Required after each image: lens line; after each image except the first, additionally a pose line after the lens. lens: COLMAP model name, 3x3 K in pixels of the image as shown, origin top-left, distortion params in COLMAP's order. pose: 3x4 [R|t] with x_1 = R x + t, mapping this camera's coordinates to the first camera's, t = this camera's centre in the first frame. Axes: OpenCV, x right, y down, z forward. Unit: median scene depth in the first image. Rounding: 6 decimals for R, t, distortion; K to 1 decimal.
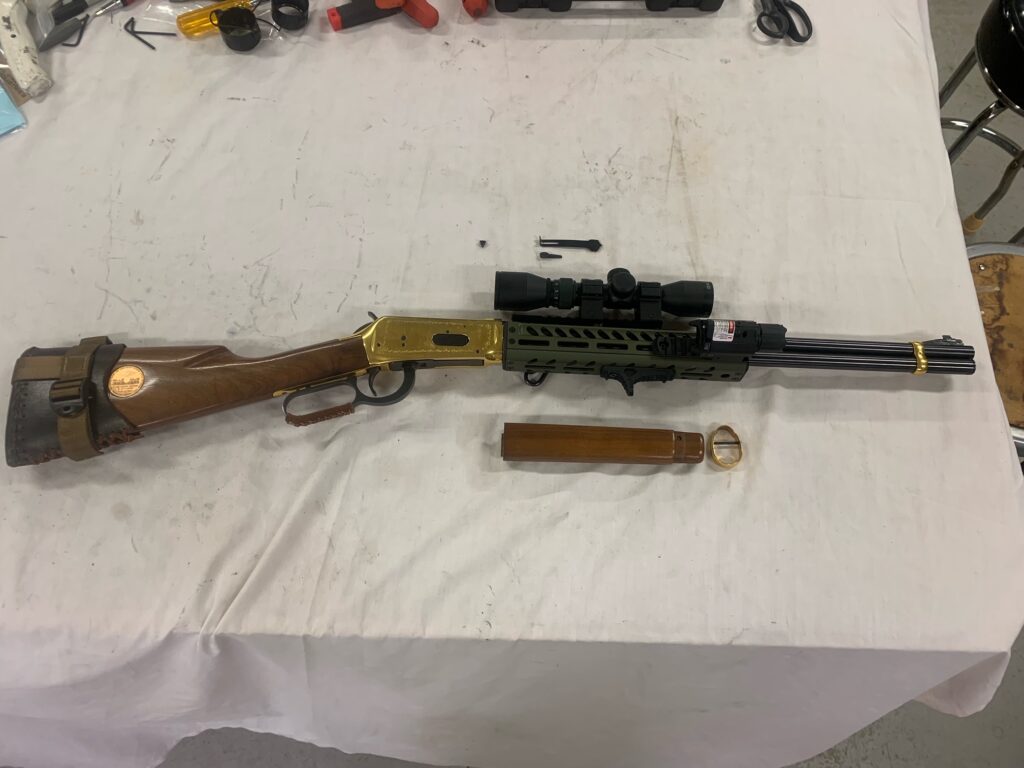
lens RADIAL K [[805.7, 0, 516.8], [0, 805.7, 384.5], [0, 0, 1]] dist [-0.033490, 0.021235]
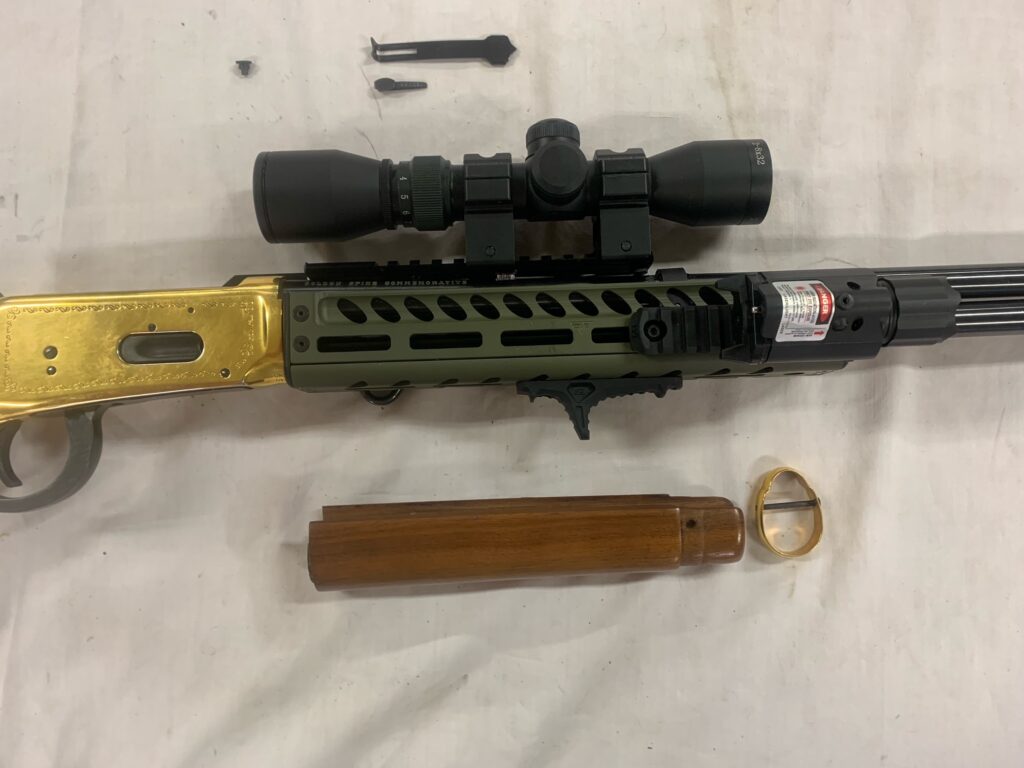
lens RADIAL K [[805.7, 0, 528.5], [0, 805.7, 369.3], [0, 0, 1]] dist [-0.033490, 0.021235]
pose [[0.997424, -0.071596, -0.004341, 0.112725], [0.068523, 0.933239, 0.352661, -0.180434], [-0.021198, -0.352050, 0.935741, 0.580933]]
